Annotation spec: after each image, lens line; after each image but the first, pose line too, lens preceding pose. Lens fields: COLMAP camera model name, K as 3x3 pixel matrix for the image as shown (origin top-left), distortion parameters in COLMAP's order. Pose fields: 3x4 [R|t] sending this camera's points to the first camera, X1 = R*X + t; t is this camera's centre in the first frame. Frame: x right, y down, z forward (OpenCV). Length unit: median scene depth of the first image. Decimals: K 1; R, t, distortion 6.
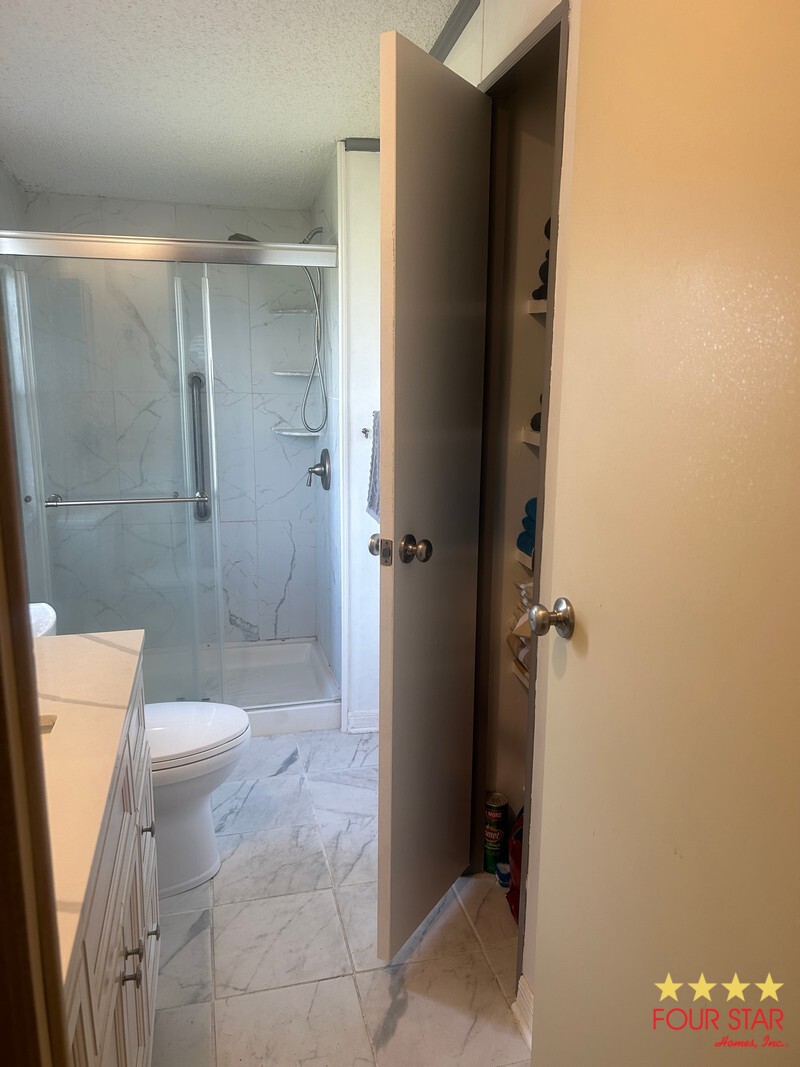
lens RADIAL K [[798.9, 0, 400.0], [0, 798.9, 533.5], [0, 0, 1]] dist [0.038025, -0.004376]
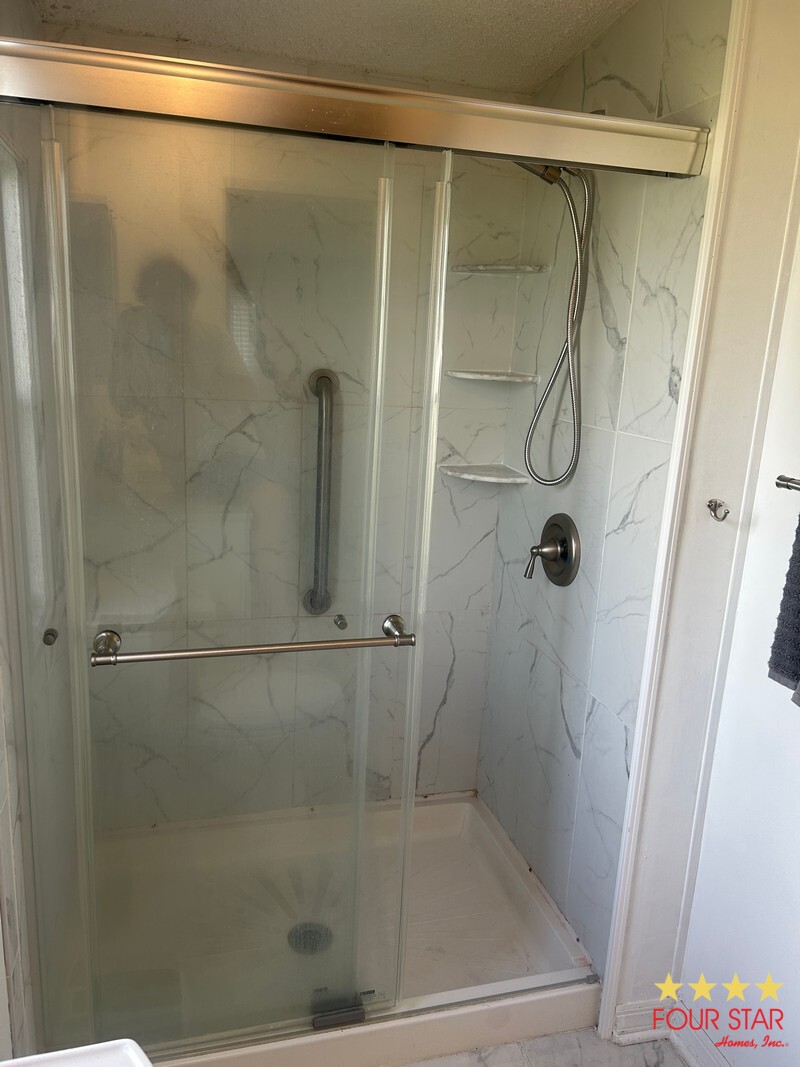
lens RADIAL K [[823.9, 0, 396.0], [0, 823.9, 543.7], [0, 0, 1]] dist [0.026257, 0.003606]
pose [[0.999000, 0.032297, 0.030910, -0.216688], [-0.033283, 0.998936, 0.031916, -0.094648], [-0.029847, -0.032913, 0.999012, 0.395441]]
